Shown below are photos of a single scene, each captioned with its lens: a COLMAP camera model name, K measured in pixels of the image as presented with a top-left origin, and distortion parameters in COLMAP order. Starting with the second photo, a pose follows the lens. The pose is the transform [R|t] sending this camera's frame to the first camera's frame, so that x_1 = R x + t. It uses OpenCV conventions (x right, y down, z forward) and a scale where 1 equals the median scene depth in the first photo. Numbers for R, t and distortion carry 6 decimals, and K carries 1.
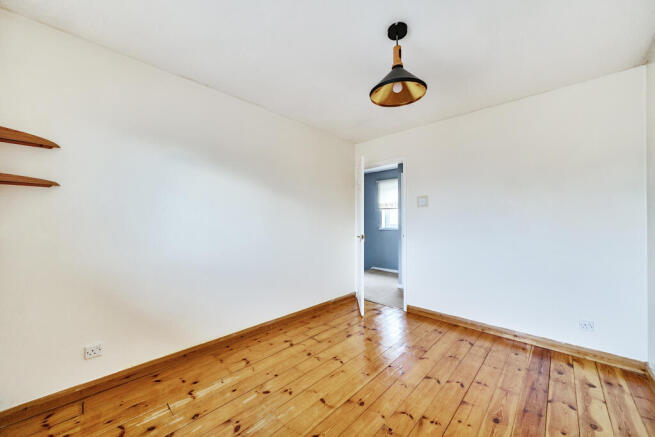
lens RADIAL K [[243.5, 0, 327.5], [0, 243.5, 218.5], [0, 0, 1]] dist [0.000428, -0.000013]
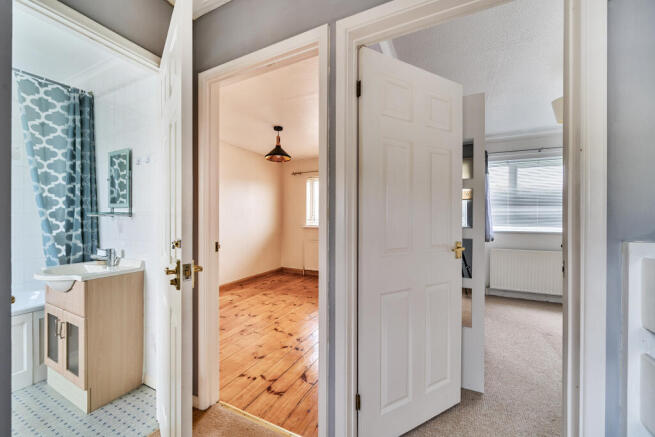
lens RADIAL K [[243.5, 0, 327.5], [0, 243.5, 218.5], [0, 0, 1]] dist [0.000428, -0.000013]
pose [[-0.952580, -0.004353, -0.304257, 0.528594], [-0.003316, 0.999987, -0.003923, 0.021573], [0.304270, -0.002728, -0.952582, 3.179125]]
